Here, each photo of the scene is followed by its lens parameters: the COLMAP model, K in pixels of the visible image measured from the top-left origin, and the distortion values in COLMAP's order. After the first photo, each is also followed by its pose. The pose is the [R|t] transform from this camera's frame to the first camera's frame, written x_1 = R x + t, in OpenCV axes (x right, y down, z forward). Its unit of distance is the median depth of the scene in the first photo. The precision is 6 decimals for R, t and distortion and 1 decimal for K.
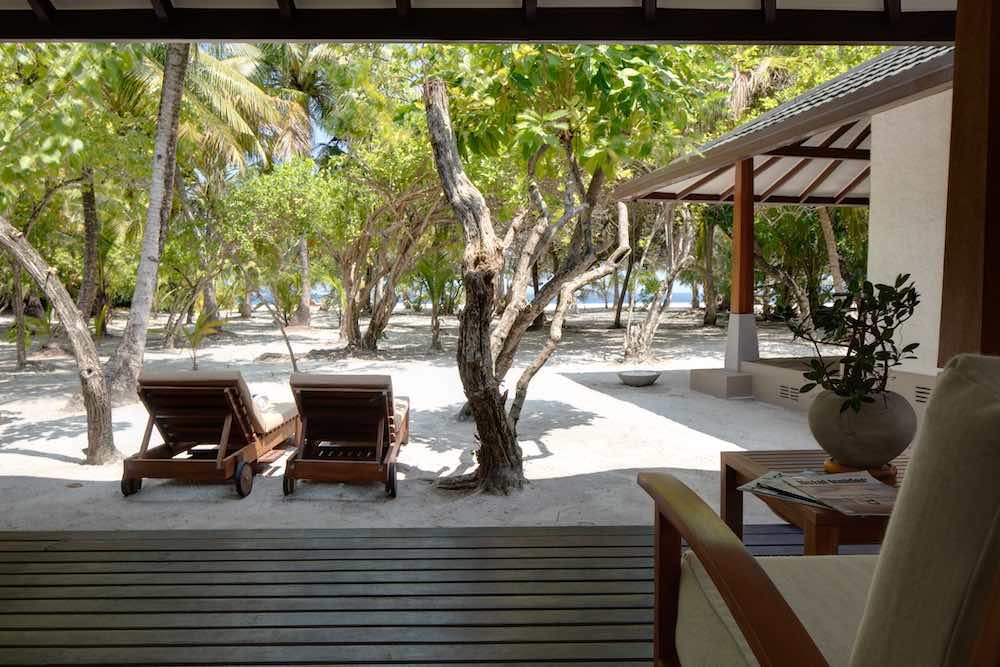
lens RADIAL K [[662.4, 0, 503.7], [0, 662.4, 347.9], [0, 0, 1]] dist [-0.001298, -0.102929]
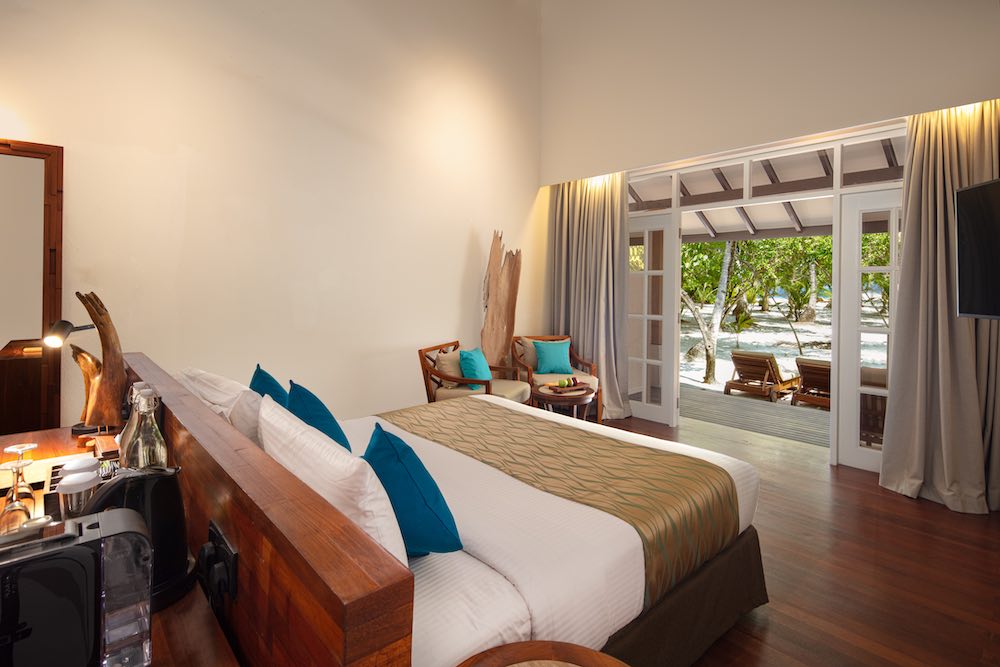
lens RADIAL K [[504.9, 0, 501.1], [0, 504.9, 293.5], [0, 0, 1]] dist [0.000701, 0.000026]
pose [[0.664057, 0.016602, -0.747497, 0.145436], [-0.063402, 0.997403, -0.034173, -0.025436], [0.744988, 0.070086, 0.663385, -0.453040]]
